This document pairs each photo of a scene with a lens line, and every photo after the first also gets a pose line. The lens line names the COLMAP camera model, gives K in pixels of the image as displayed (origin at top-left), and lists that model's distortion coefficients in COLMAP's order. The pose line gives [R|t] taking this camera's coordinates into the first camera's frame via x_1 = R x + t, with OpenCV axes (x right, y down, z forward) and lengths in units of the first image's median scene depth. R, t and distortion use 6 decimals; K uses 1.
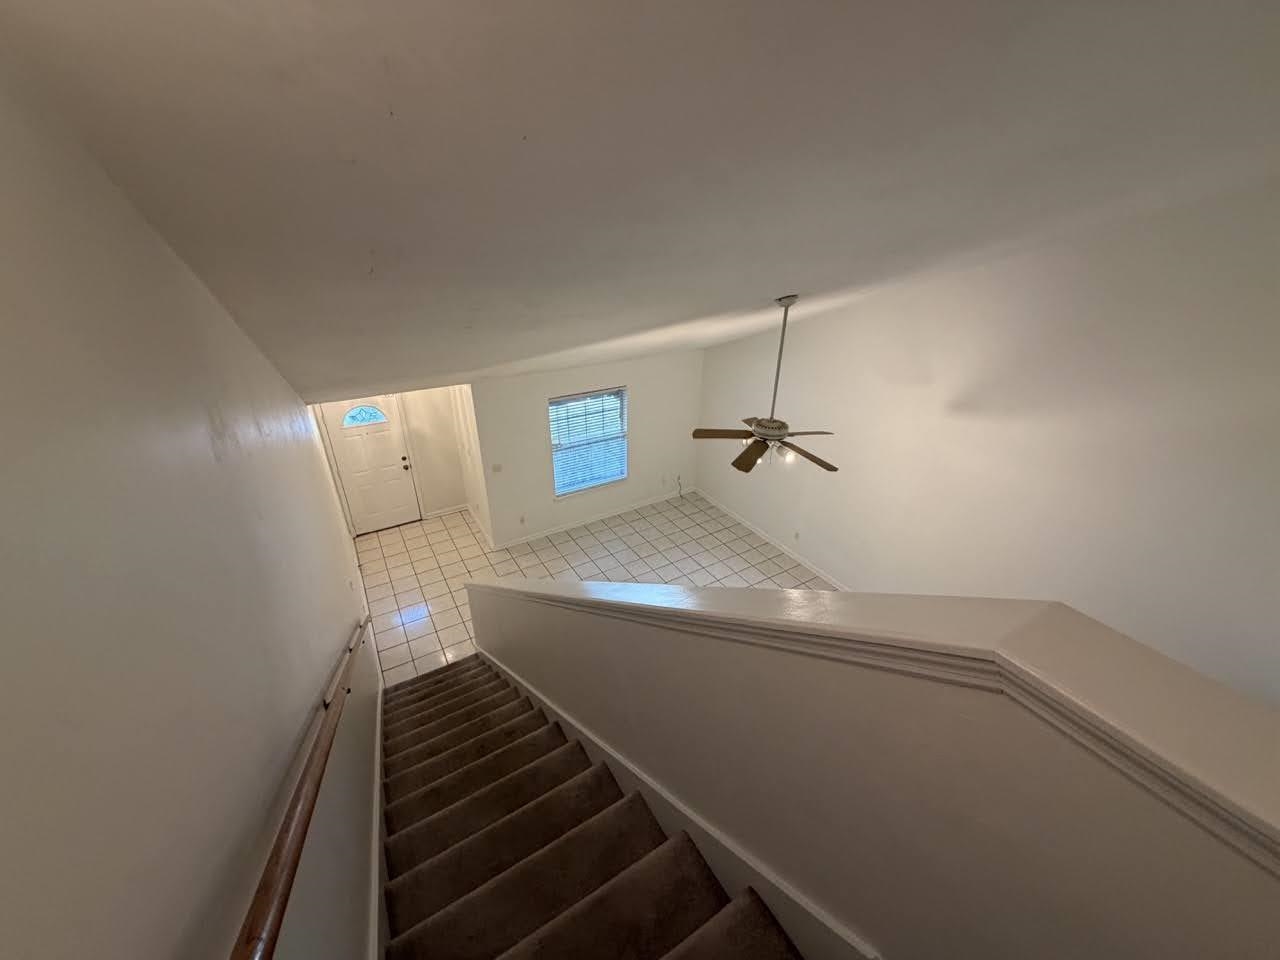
lens RADIAL K [[511.9, 0, 635.5], [0, 511.9, 479.6], [0, 0, 1]] dist [0.001313, -0.000037]
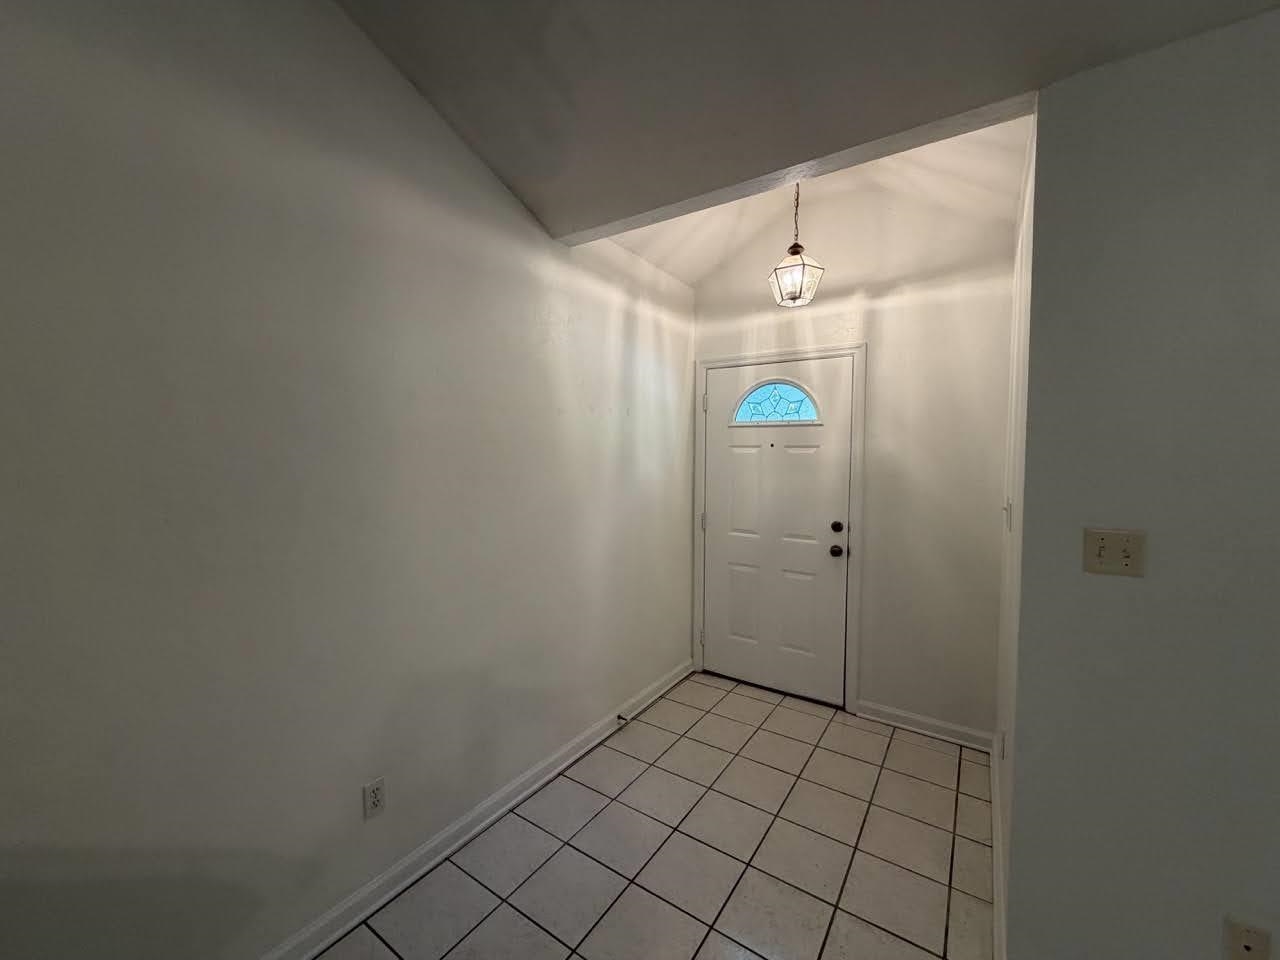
lens RADIAL K [[511.9, 0, 635.5], [0, 511.9, 479.6], [0, 0, 1]] dist [0.001313, -0.000037]
pose [[0.415447, 0.039880, -0.908743, -0.157029], [-0.419024, 0.895114, -0.152282, 0.052168], [0.807355, 0.444050, 0.388583, 0.702836]]
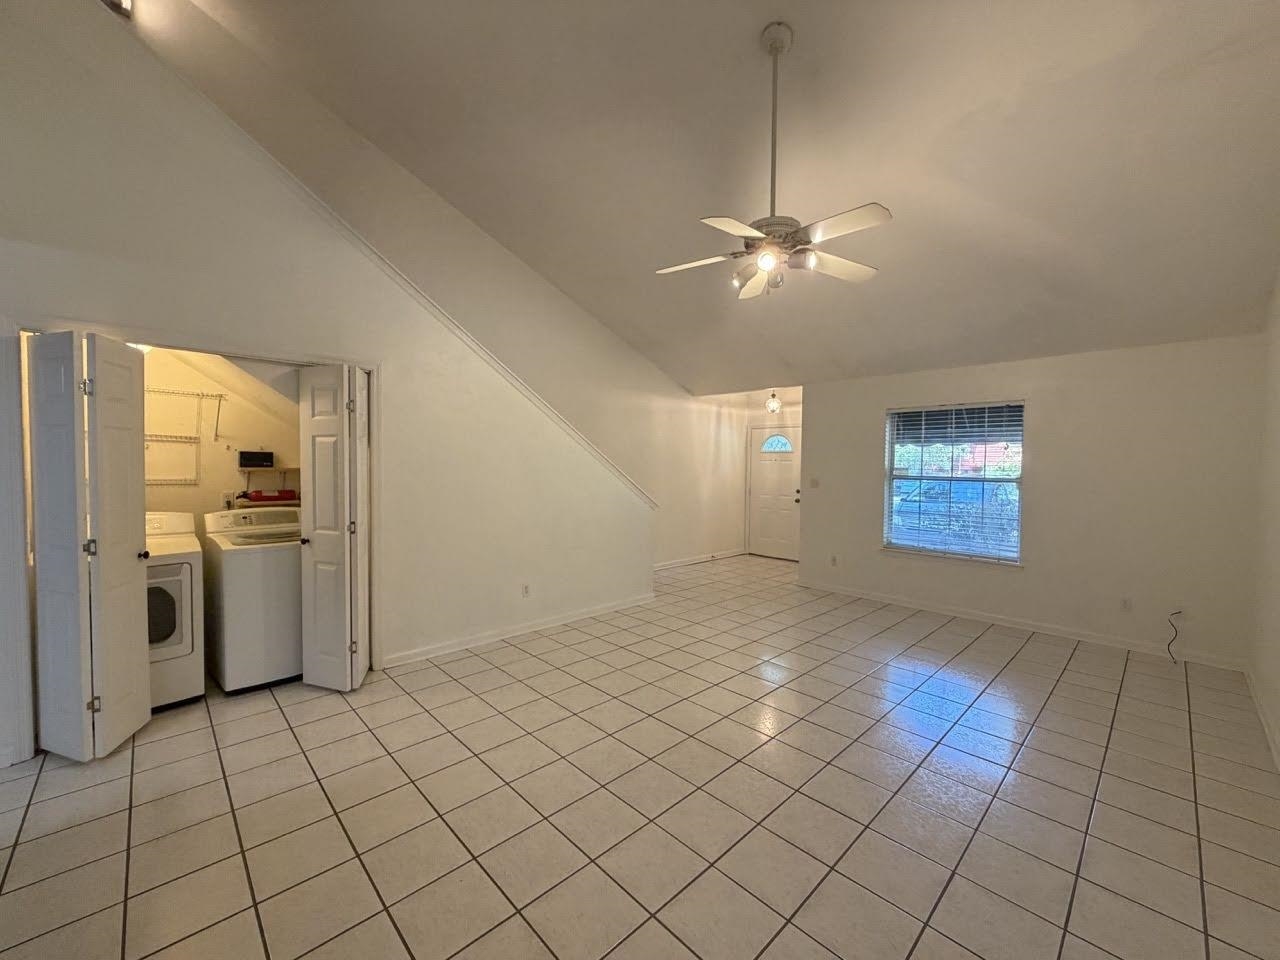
lens RADIAL K [[511.9, 0, 635.5], [0, 511.9, 479.6], [0, 0, 1]] dist [0.001313, -0.000037]
pose [[0.219988, 0.026282, -0.975148, 0.488138], [-0.459985, 0.884321, -0.079936, 0.172510], [0.860244, 0.466138, 0.206629, 0.489976]]
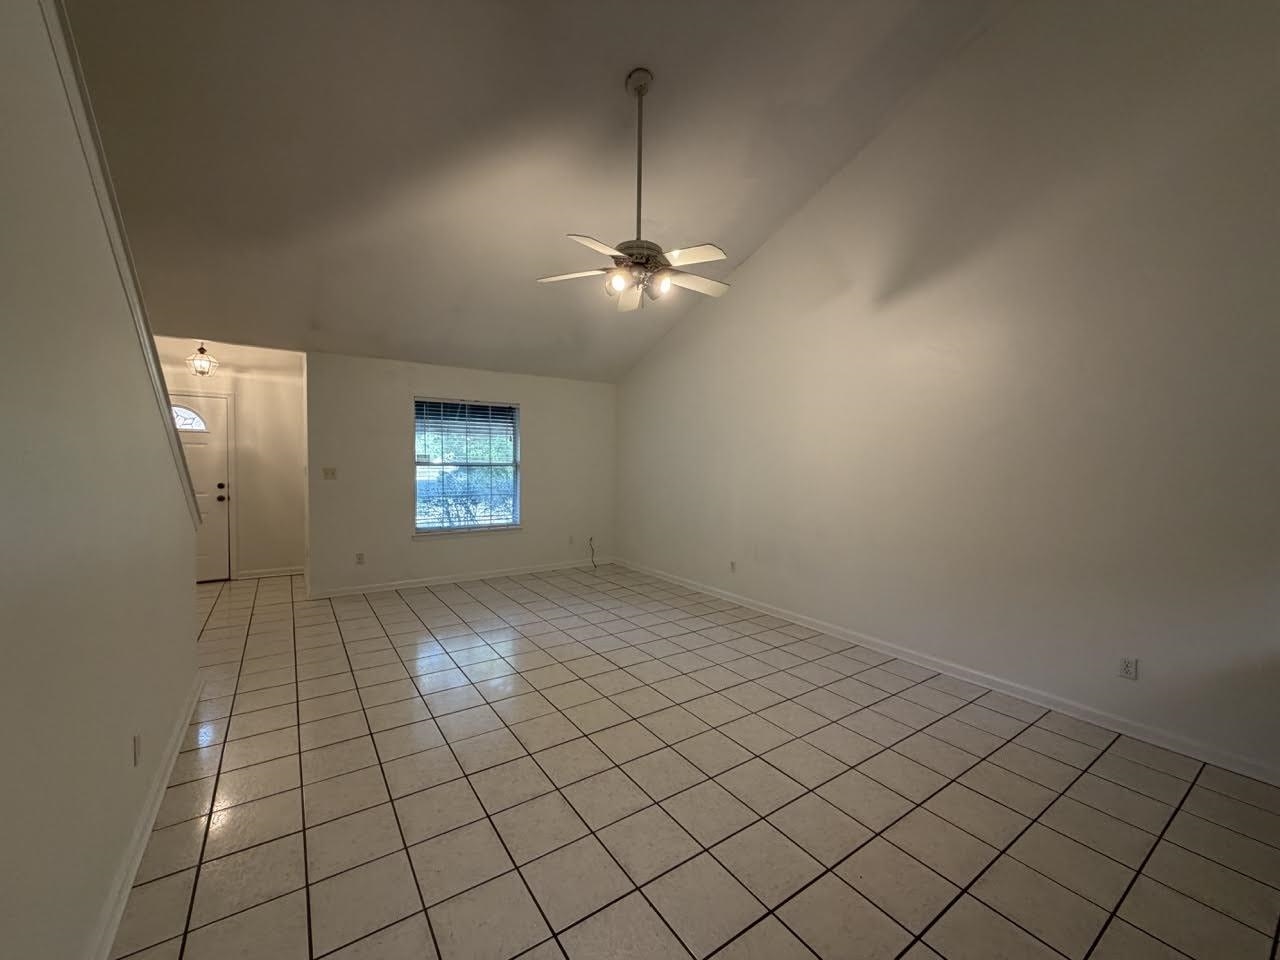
lens RADIAL K [[508.5, 0, 636.9], [0, 508.5, 479.2], [0, 0, 1]] dist [0.001413, 0.000089]
pose [[0.998357, 0.005315, 0.057059, 0.126397], [0.019281, 0.906491, -0.421785, 0.283194], [-0.053966, 0.422192, 0.904898, 0.272579]]
